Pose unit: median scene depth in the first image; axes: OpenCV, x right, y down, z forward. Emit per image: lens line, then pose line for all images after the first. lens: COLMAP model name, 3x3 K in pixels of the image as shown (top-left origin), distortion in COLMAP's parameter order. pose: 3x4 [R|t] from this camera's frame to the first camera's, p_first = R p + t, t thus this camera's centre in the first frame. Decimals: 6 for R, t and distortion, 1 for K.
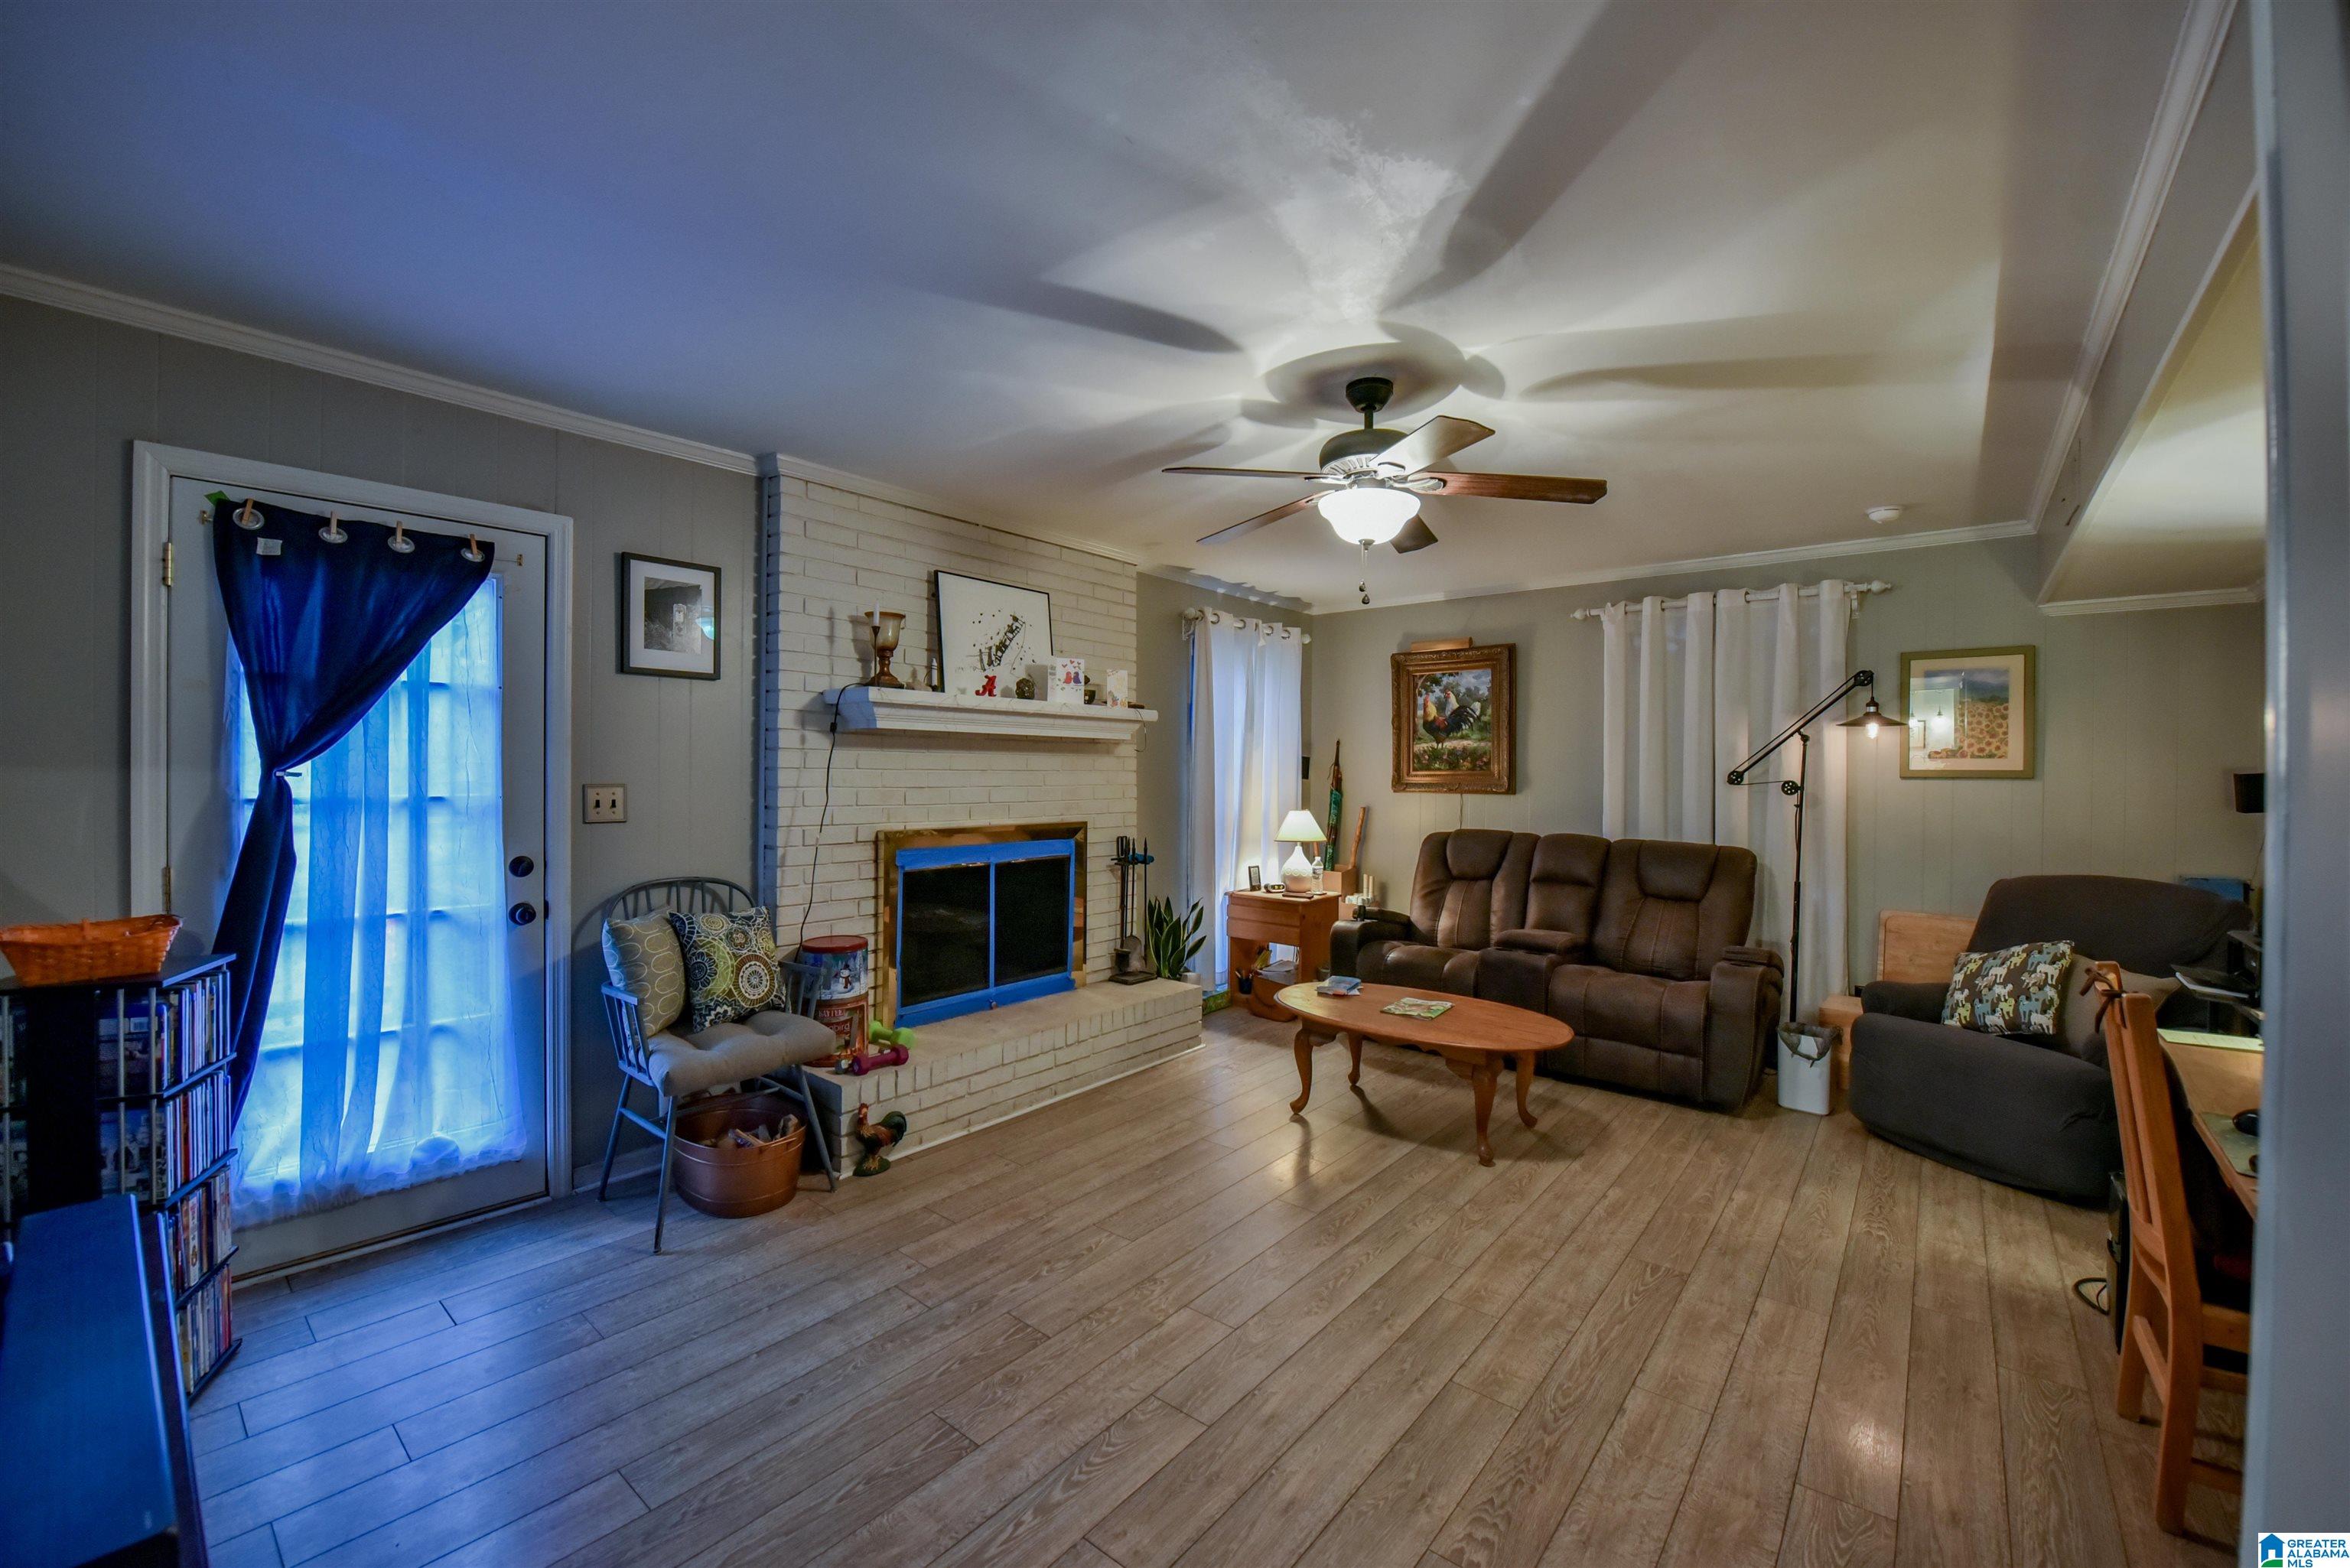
lens RADIAL K [[938.3, 0, 1167.7], [0, 938.3, 777.5], [0, 0, 1]] dist [0.000605, -0.000112]
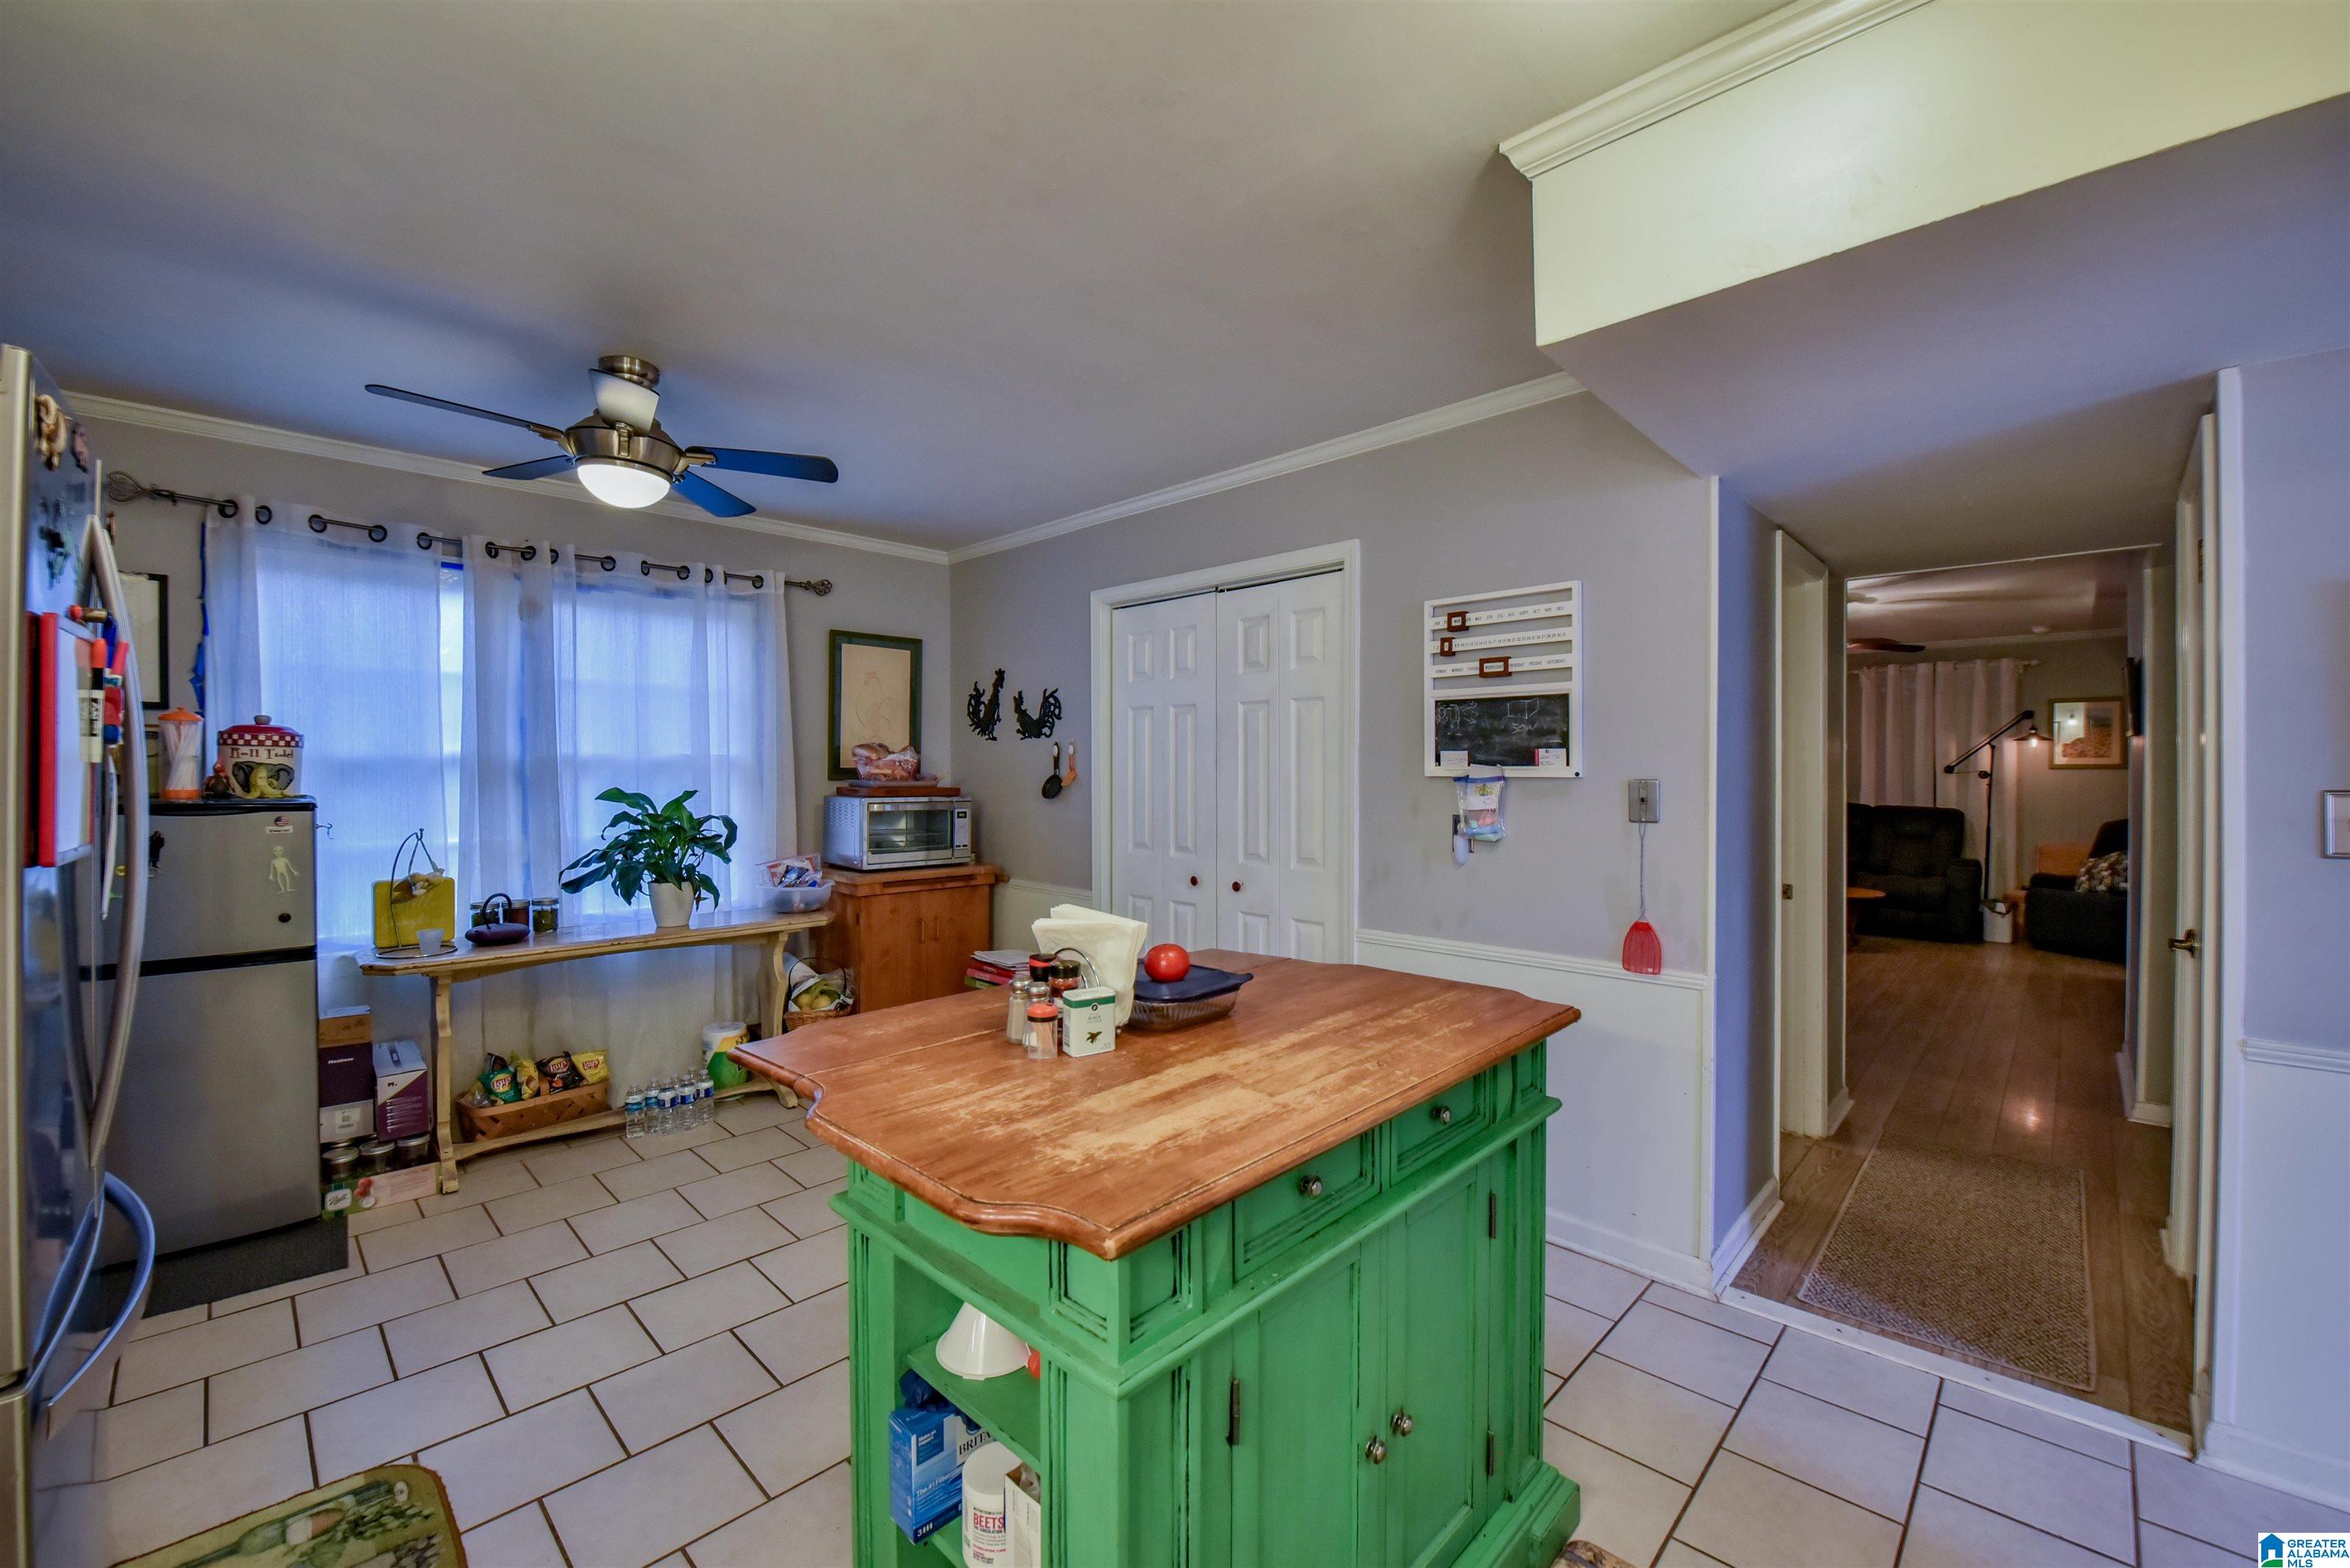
lens RADIAL K [[938.3, 0, 1181.0], [0, 938.3, 777.7], [0, 0, 1]] dist [0.000605, -0.000112]
pose [[0.997359, -0.009941, -0.071942, -0.777668], [0.010374, 0.999930, 0.005652, -0.009864], [0.071880, -0.006384, 0.997393, -0.948551]]
